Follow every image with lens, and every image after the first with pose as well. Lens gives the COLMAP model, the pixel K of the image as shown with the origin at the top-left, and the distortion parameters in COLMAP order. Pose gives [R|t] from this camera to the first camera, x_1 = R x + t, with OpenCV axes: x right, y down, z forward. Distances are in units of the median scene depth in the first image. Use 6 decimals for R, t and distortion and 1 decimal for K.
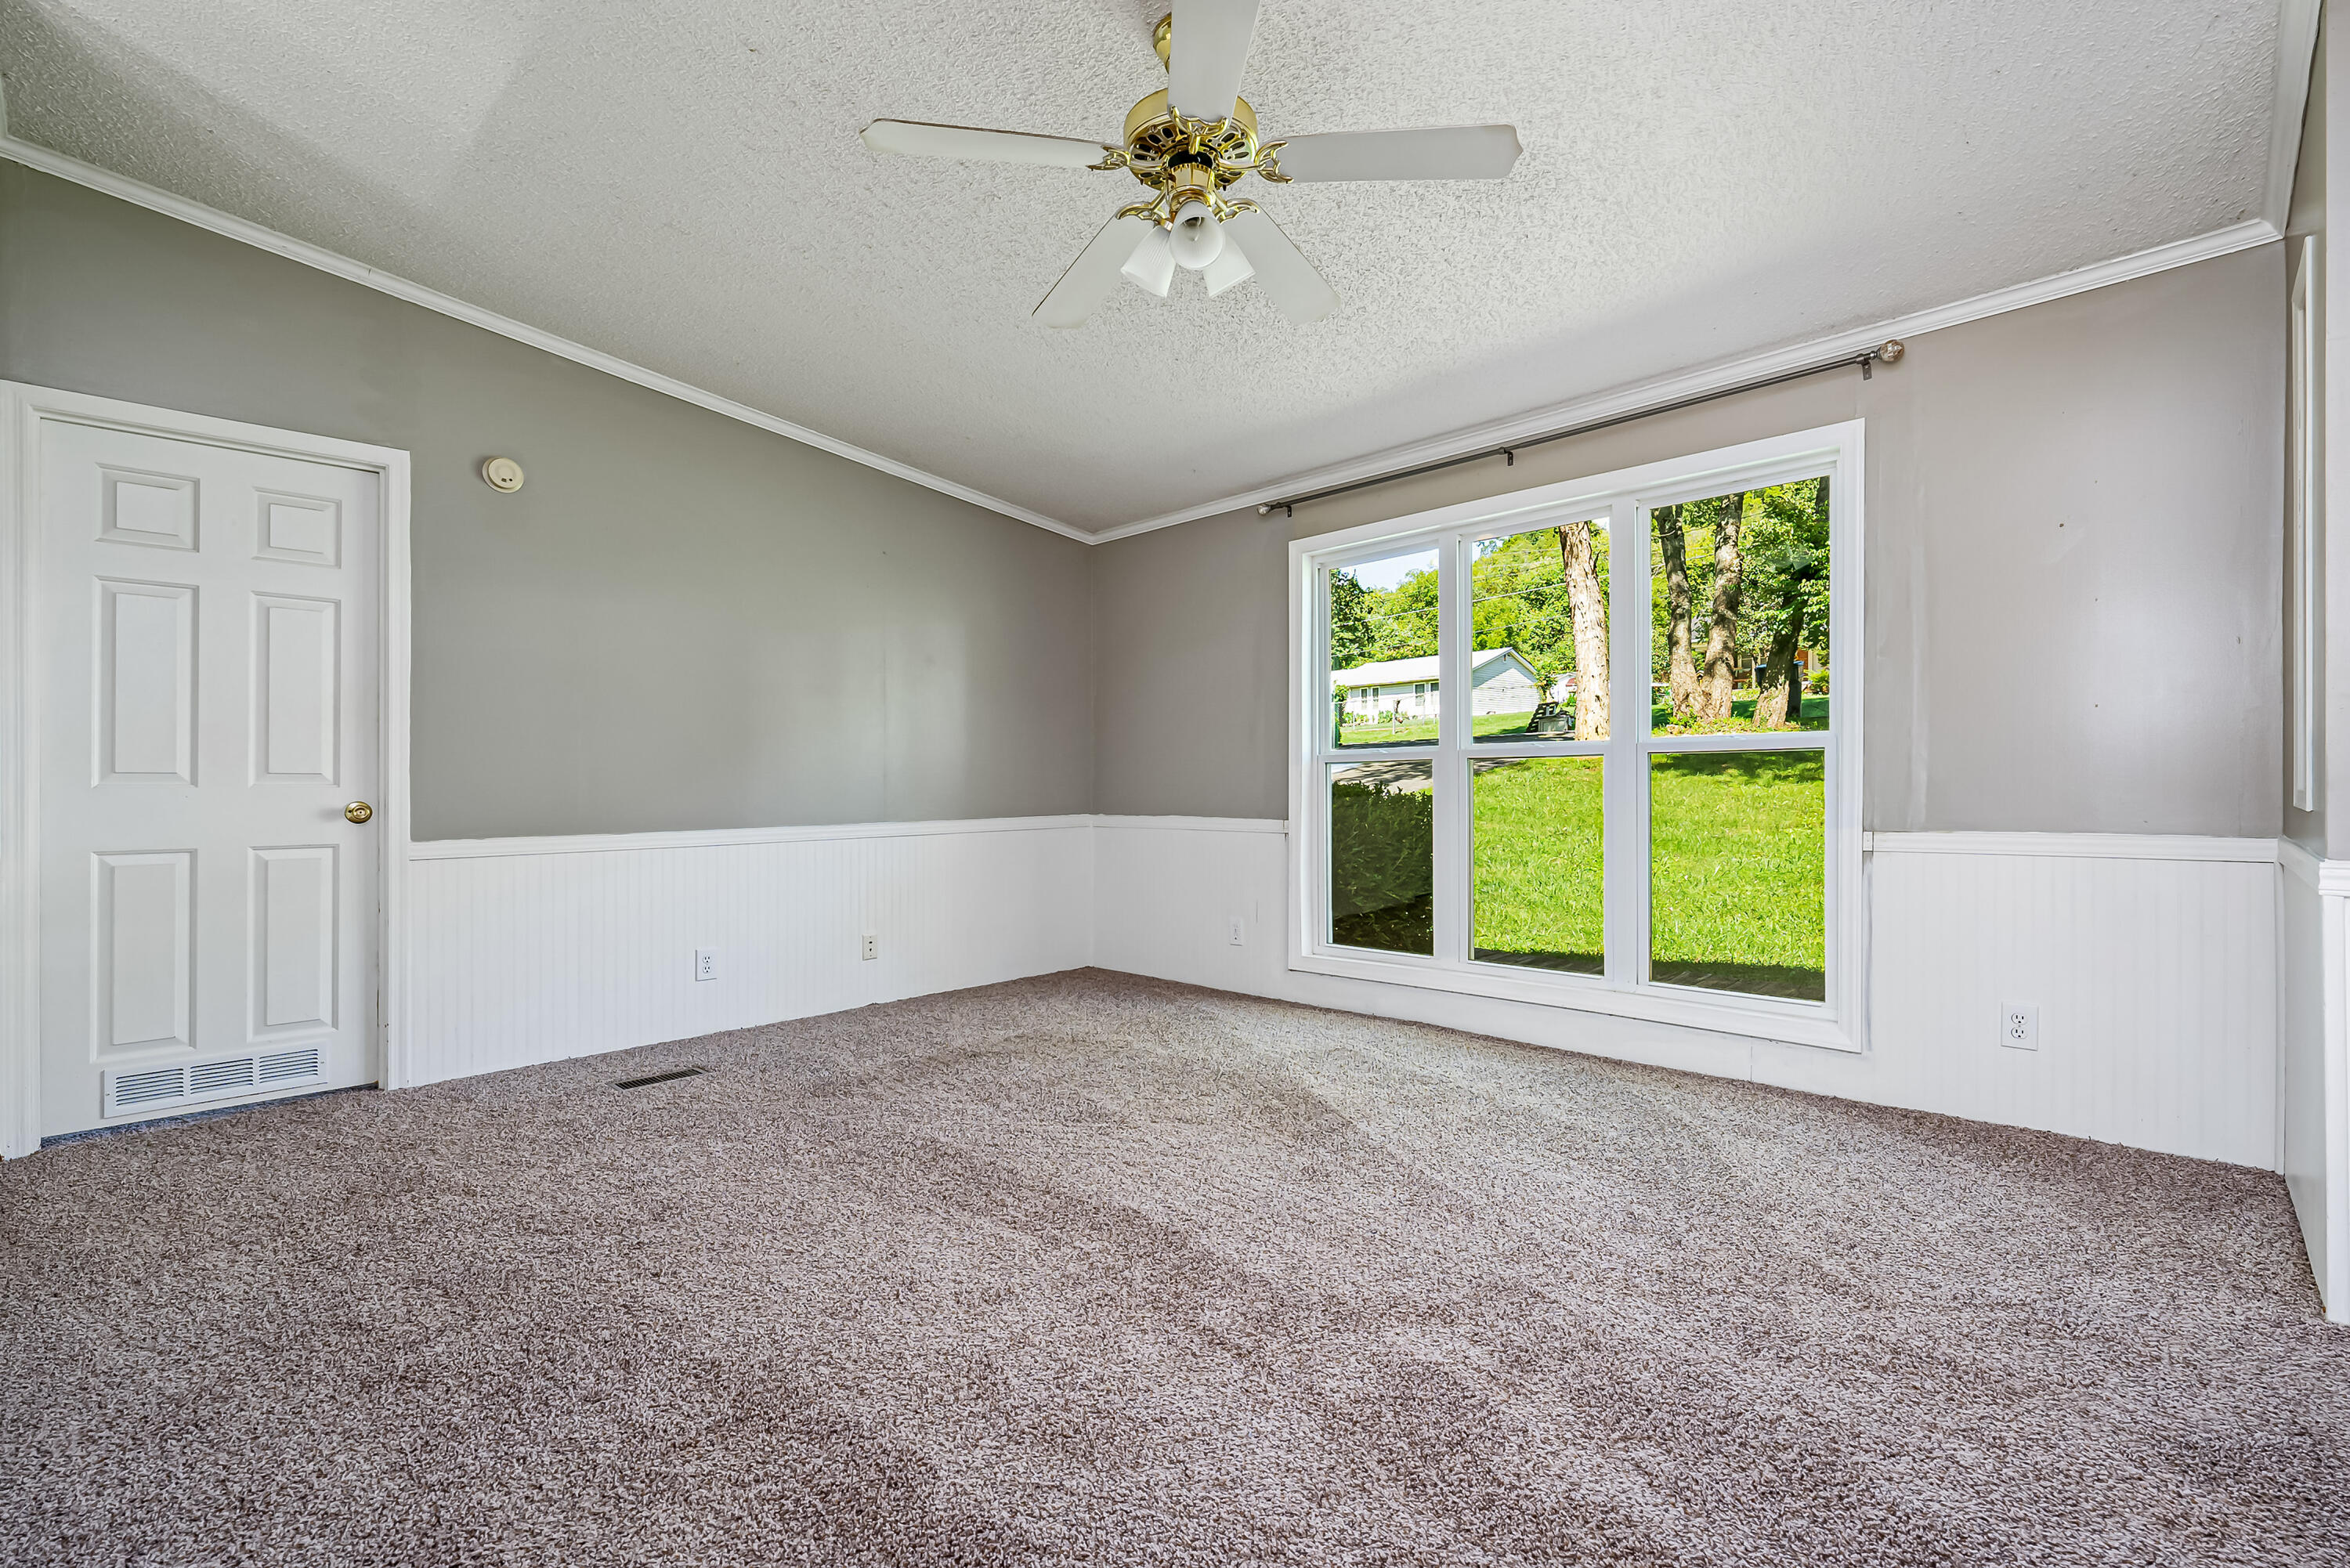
lens RADIAL K [[1065.3, 0, 1175.0], [0, 1065.3, 784.0], [0, 0, 1]] dist [0.002484, -0.000048]
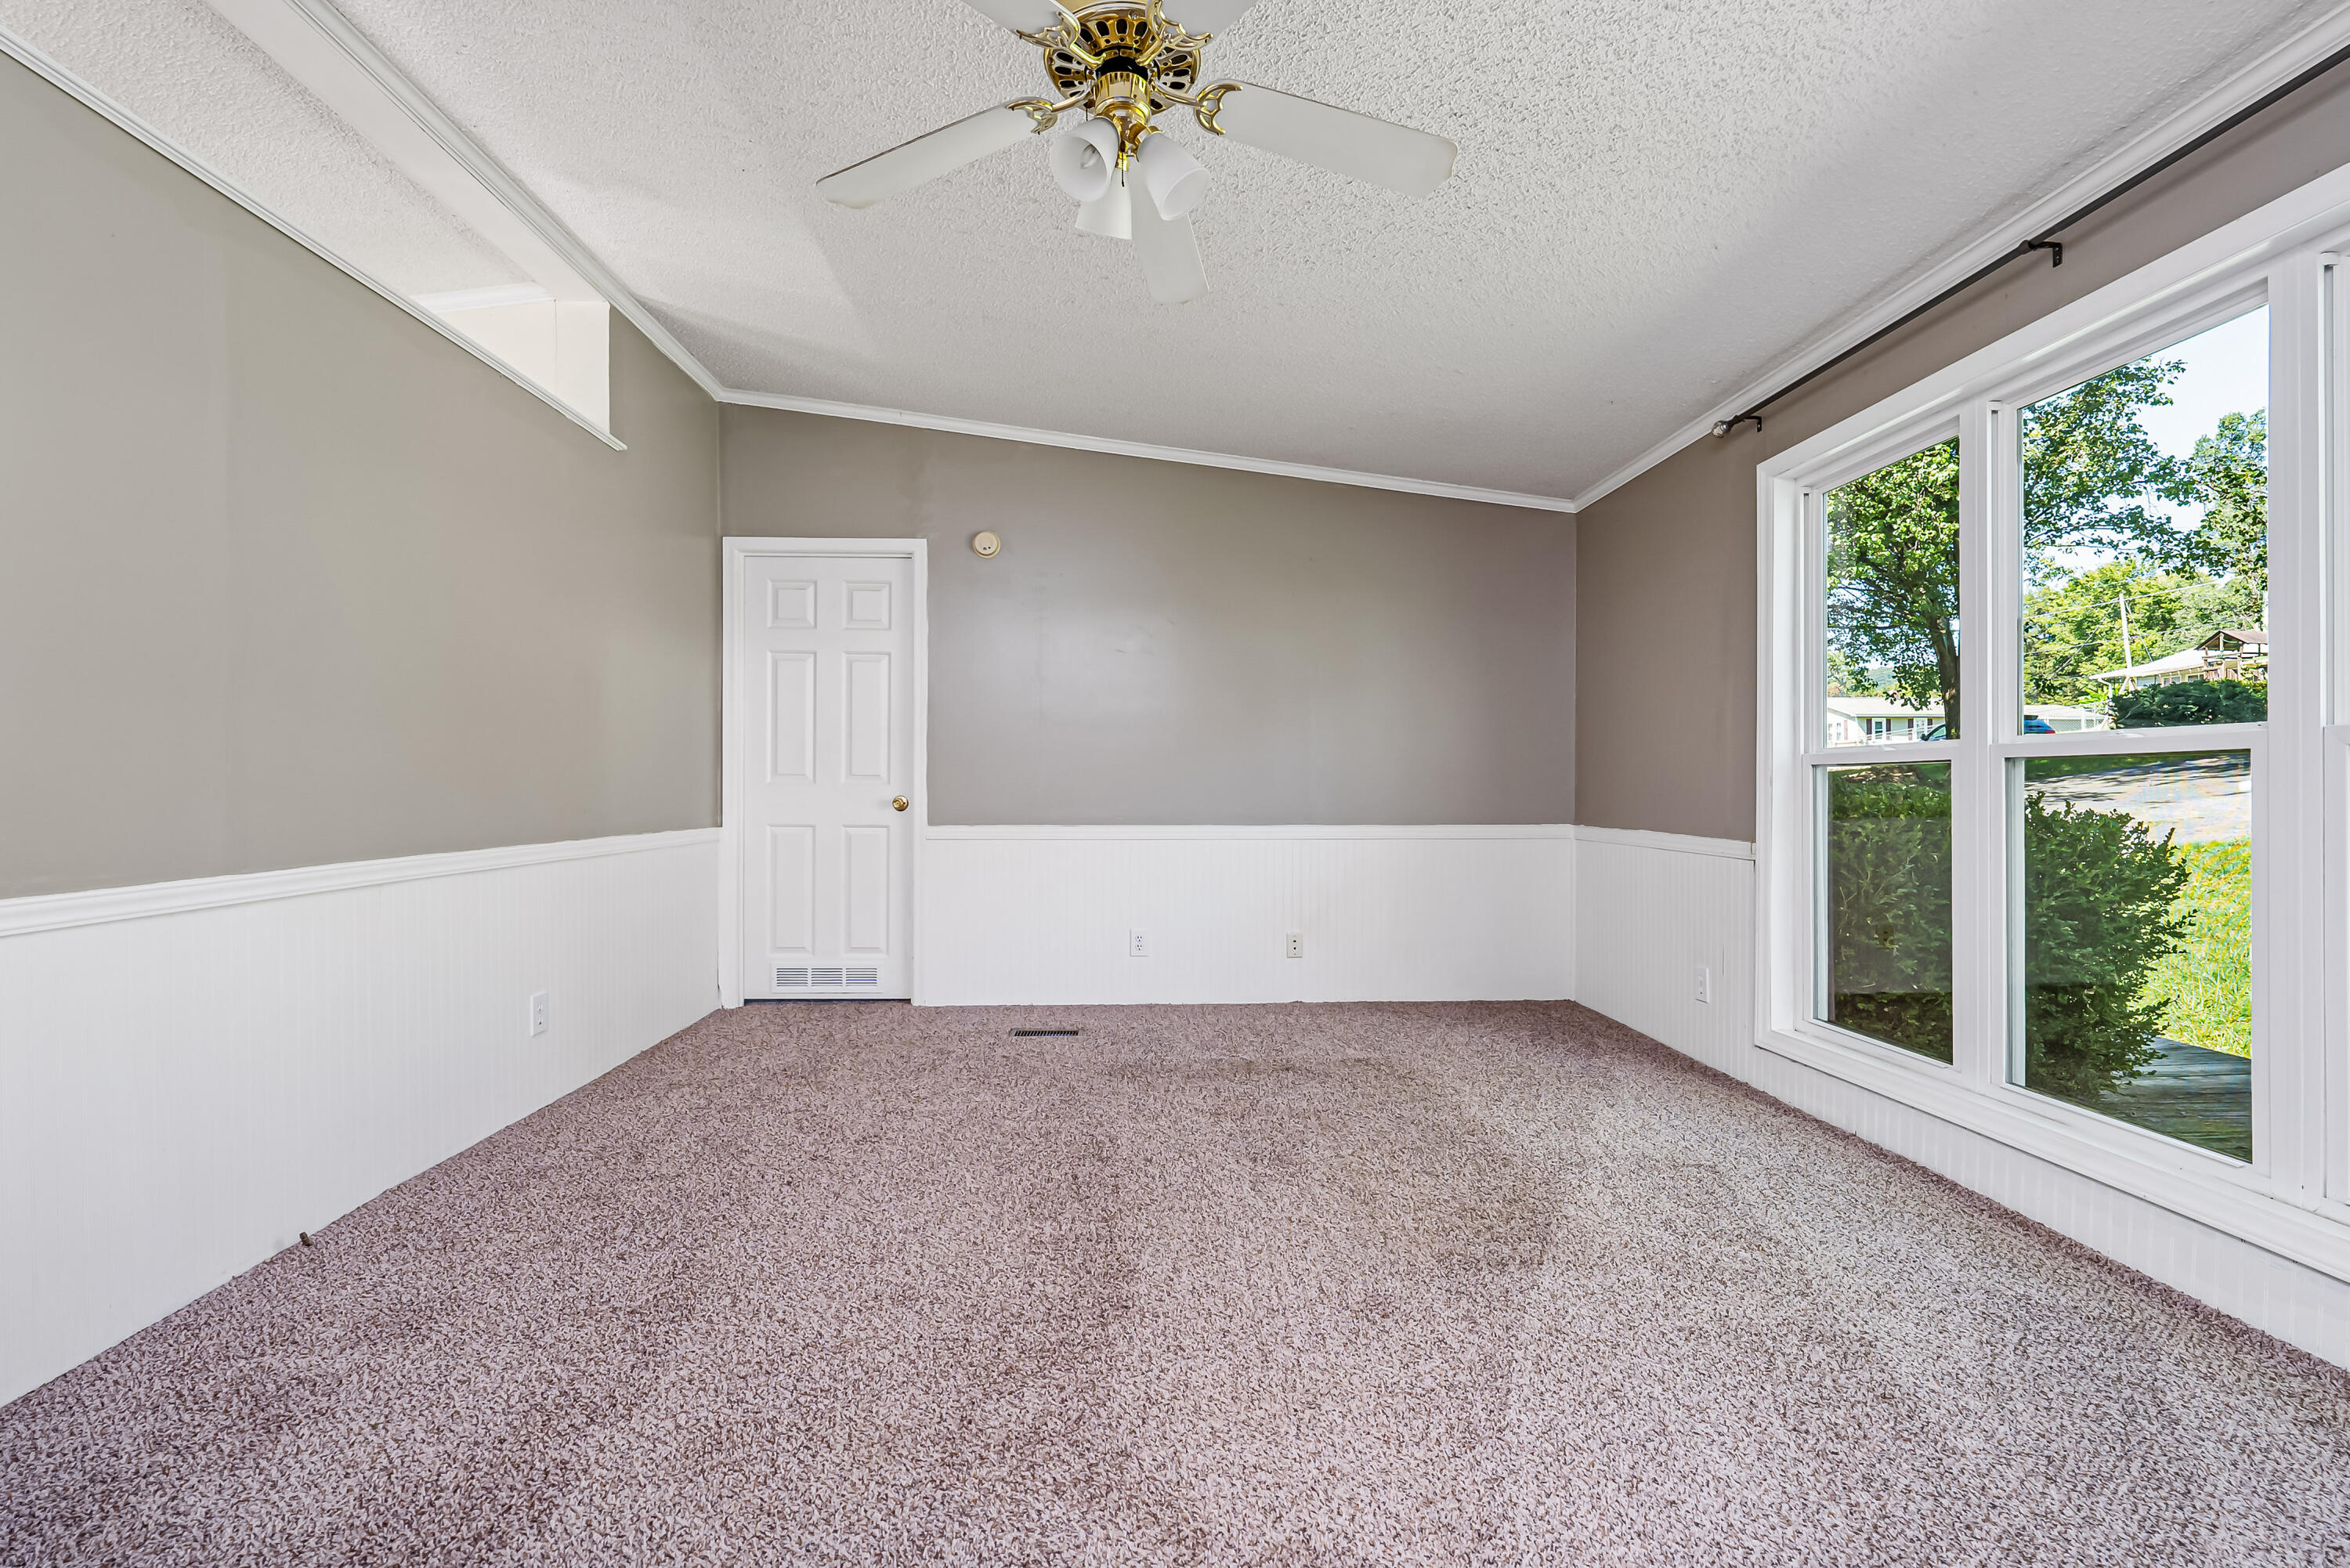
lens RADIAL K [[1008.5, 0, 1163.5], [0, 1008.5, 778.2], [0, 0, 1]] dist [-0.000738, -0.000329]
pose [[0.721885, 0.005499, -0.691991, 0.394162], [-0.010631, 0.999939, -0.003145, -0.005292], [0.691931, 0.009627, 0.721900, 0.284927]]
